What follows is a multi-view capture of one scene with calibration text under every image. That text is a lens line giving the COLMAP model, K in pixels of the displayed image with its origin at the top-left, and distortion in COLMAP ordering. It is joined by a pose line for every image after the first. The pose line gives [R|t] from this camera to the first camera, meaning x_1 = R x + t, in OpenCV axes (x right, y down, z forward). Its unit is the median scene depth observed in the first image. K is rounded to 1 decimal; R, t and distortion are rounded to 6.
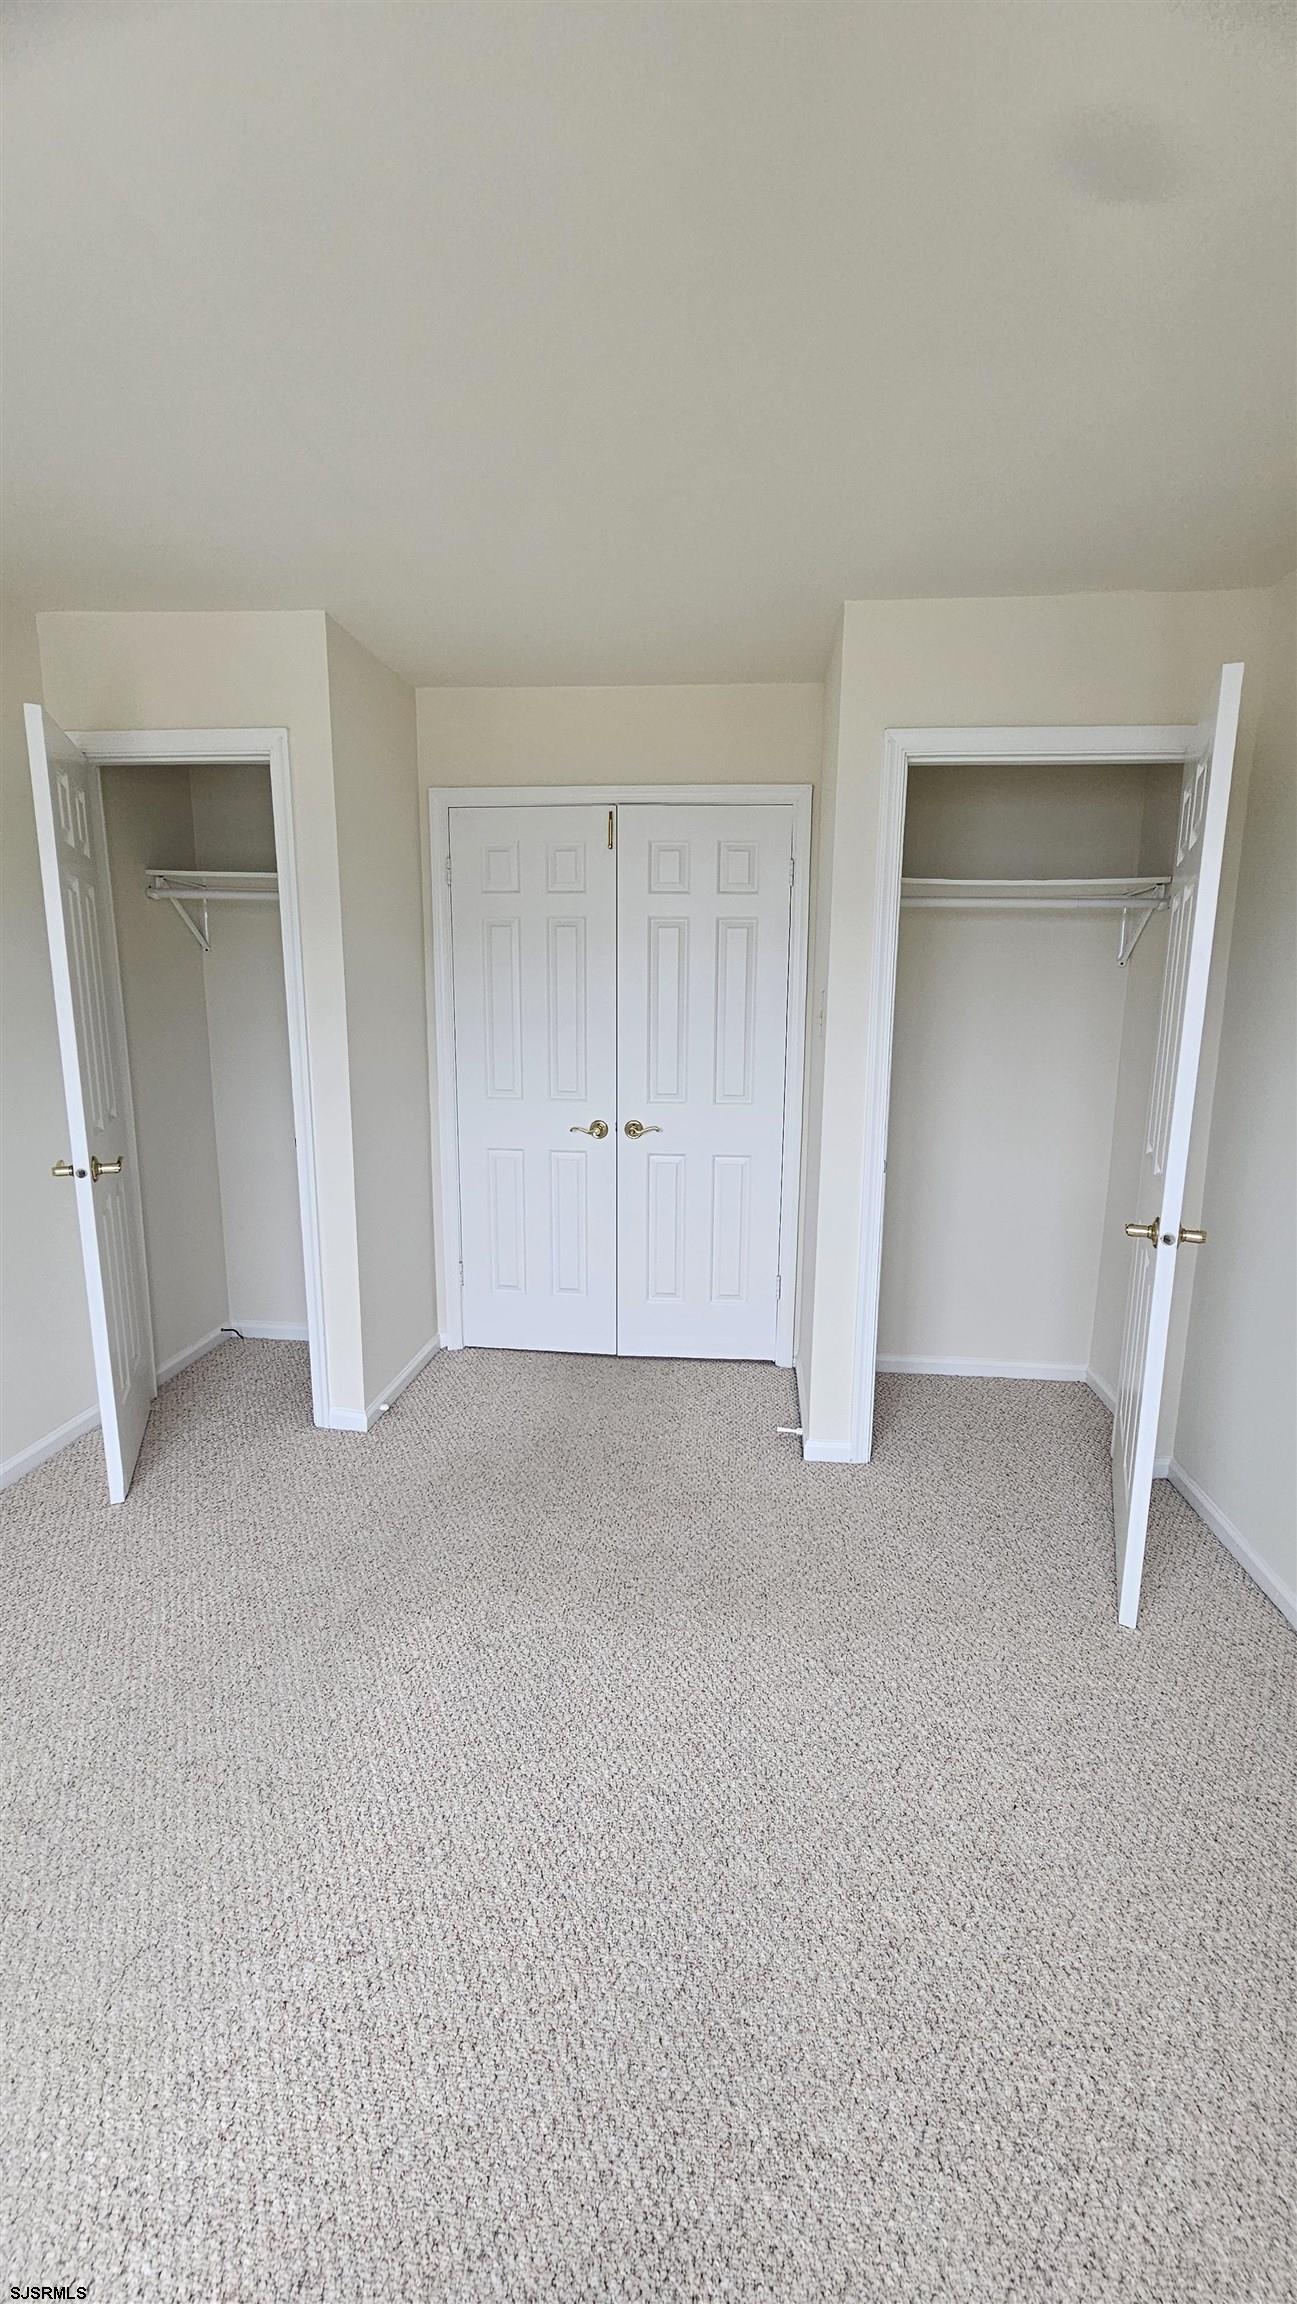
lens RADIAL K [[937.3, 0, 652.9], [0, 937.3, 1158.9], [0, 0, 1]] dist [-0.002243, -0.000075]
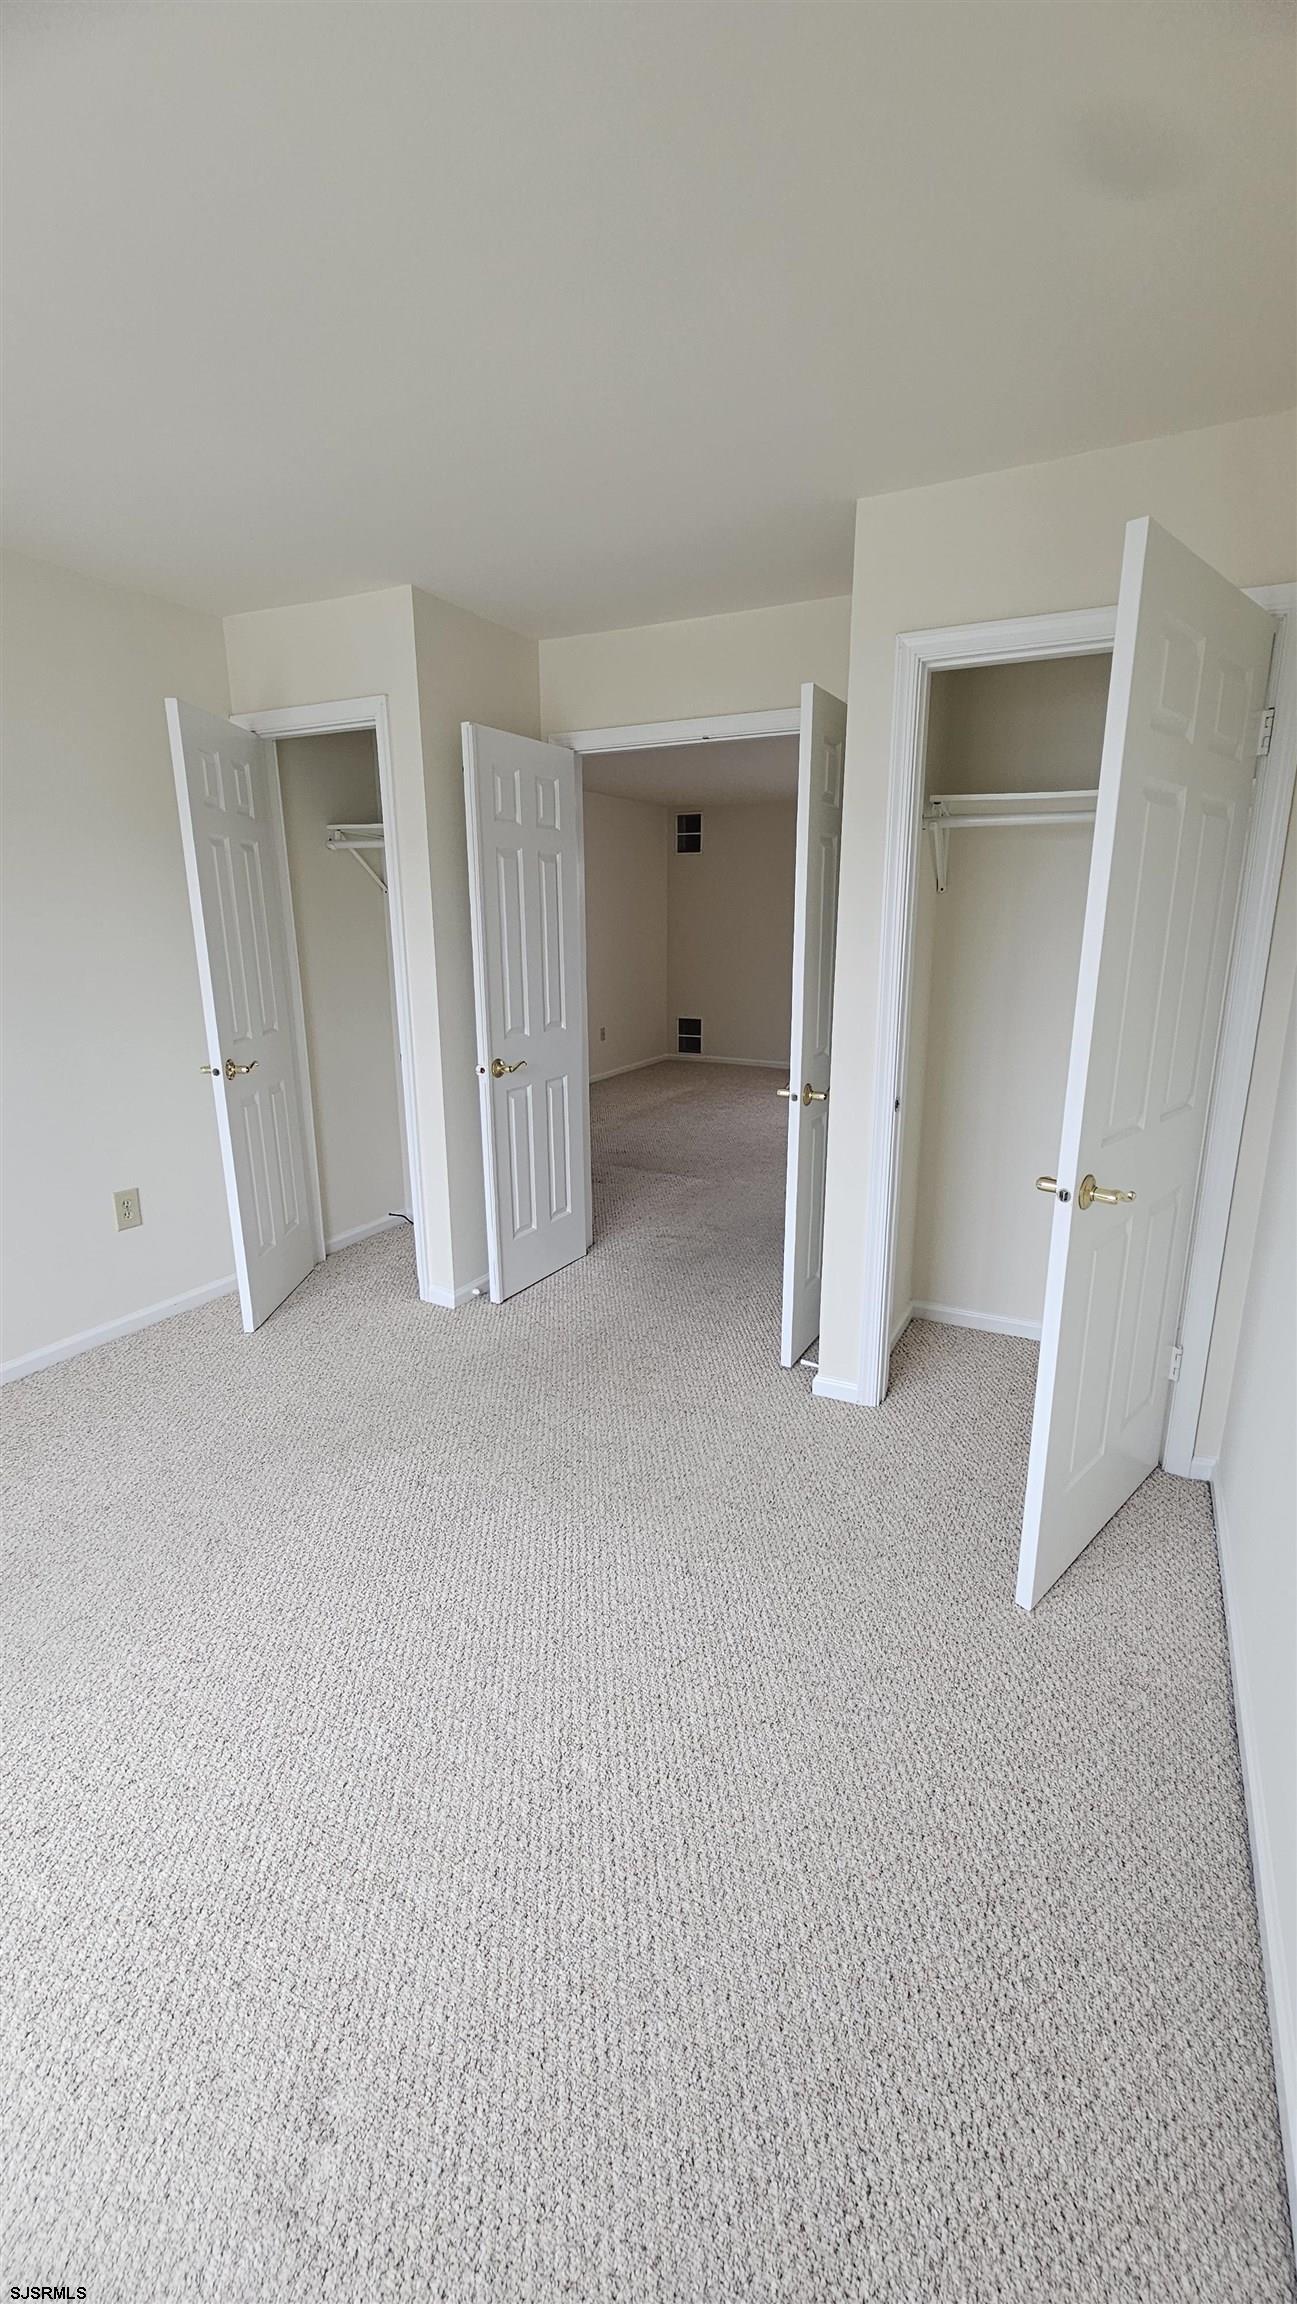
lens RADIAL K [[937.3, 0, 680.4], [0, 937.3, 1162.1], [0, 0, 1]] dist [-0.002243, -0.000075]
pose [[0.932521, 0.078988, -0.352372, 0.512341], [-0.054743, 0.995429, 0.078264, 0.002978], [0.356943, -0.053693, 0.932582, 0.032137]]
